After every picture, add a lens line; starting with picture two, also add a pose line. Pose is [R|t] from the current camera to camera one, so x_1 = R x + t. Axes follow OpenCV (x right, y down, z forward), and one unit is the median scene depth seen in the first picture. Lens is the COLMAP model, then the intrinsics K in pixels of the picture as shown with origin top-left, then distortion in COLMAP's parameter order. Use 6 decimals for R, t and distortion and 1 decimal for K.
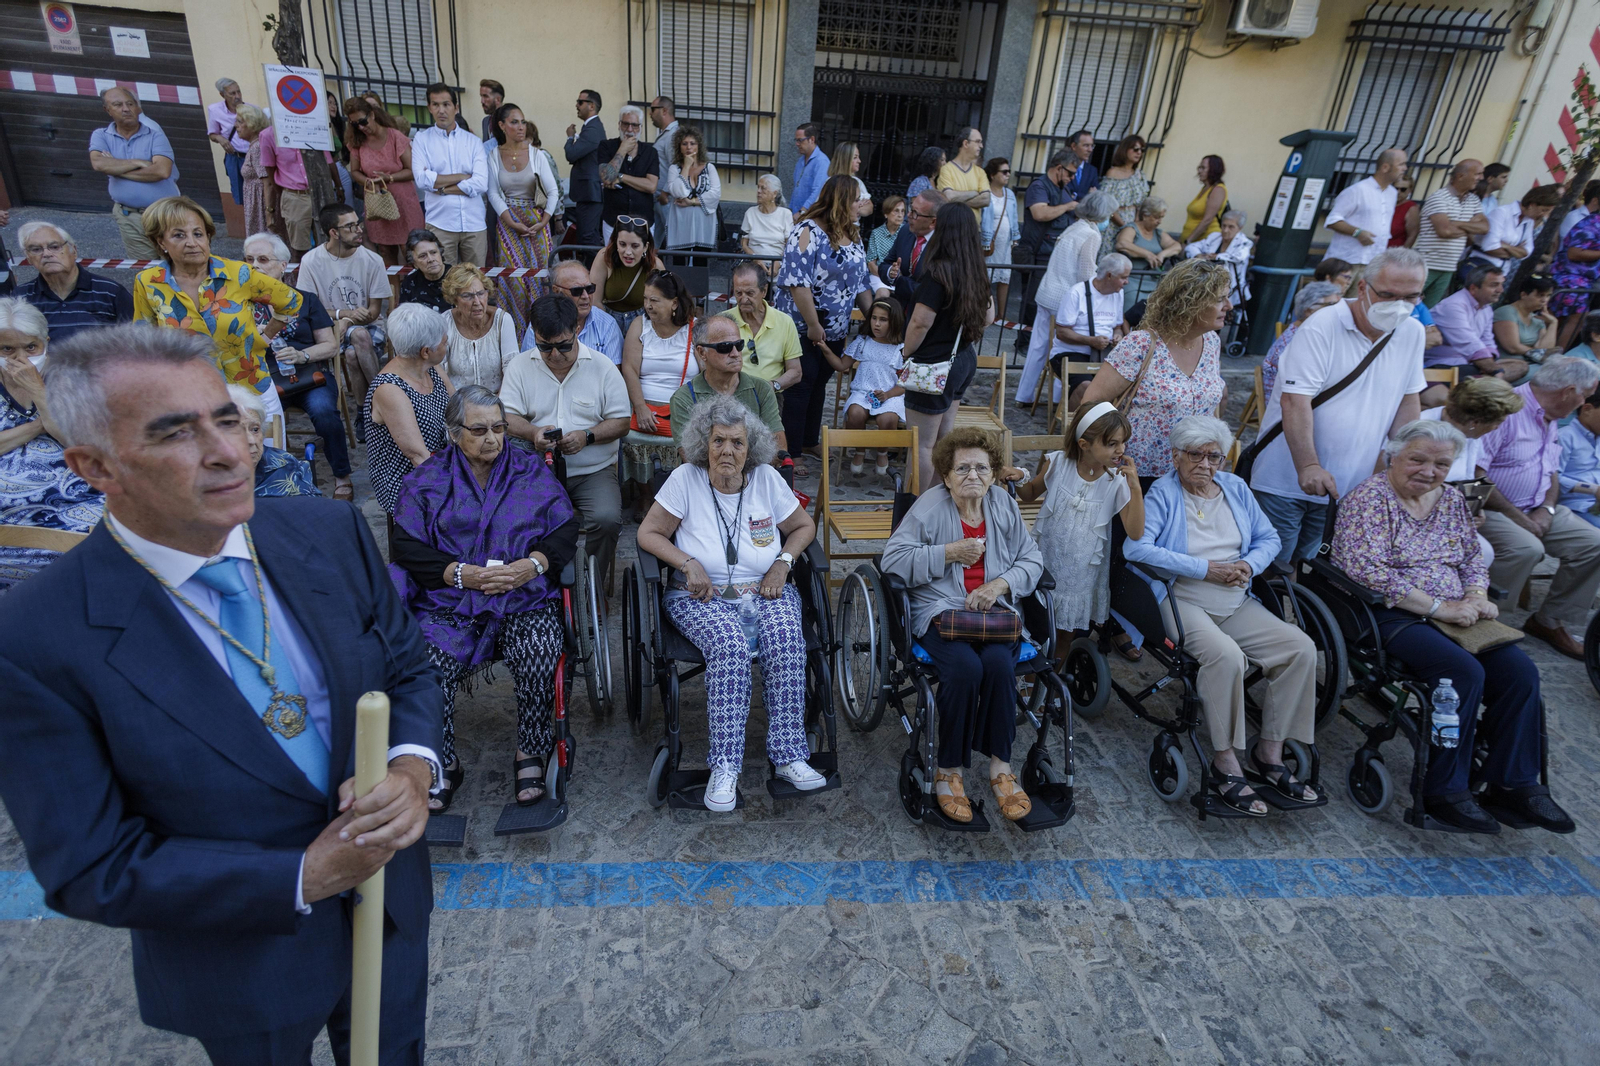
lens RADIAL K [[890.1, 0, 800.0], [0, 890.1, 533.0], [0, 0, 1]] dist [0.014753, -0.000557]
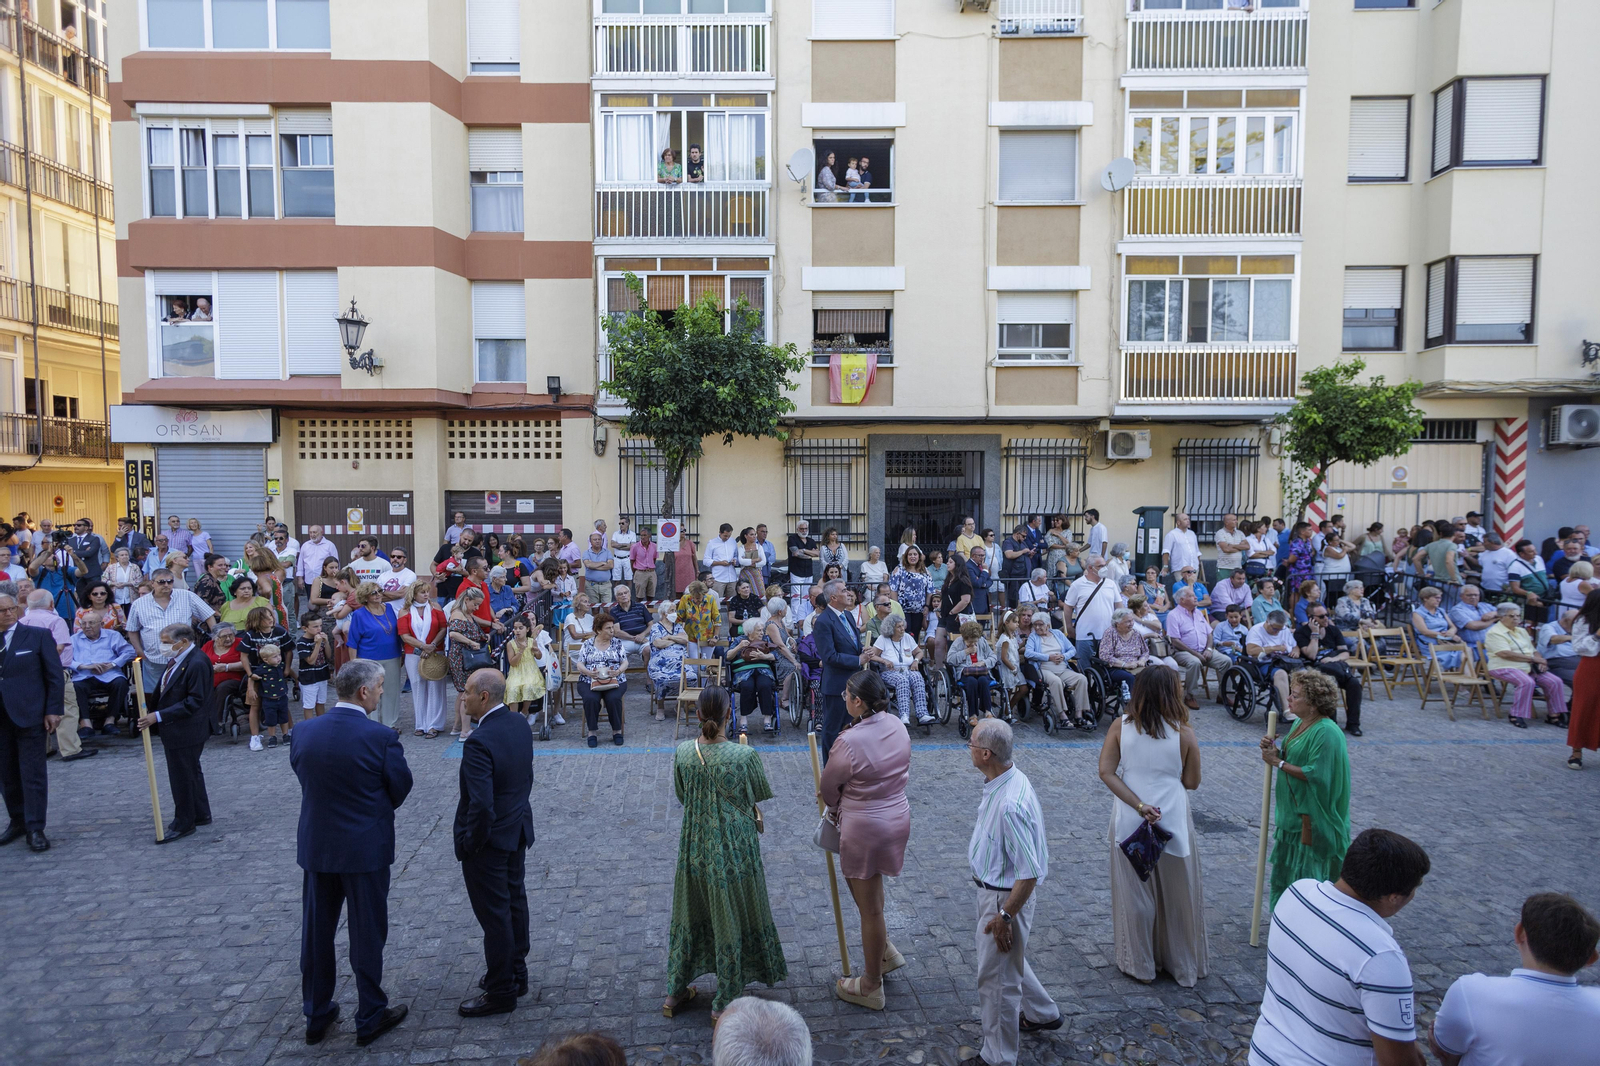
lens RADIAL K [[890.1, 0, 800.0], [0, 890.1, 533.0], [0, 0, 1]] dist [0.014753, -0.000557]
pose [[0.996349, -0.070737, -0.047806, -0.092307], [0.047571, 0.924933, -0.377141, 0.298267], [0.070895, 0.373490, 0.924921, -0.818520]]
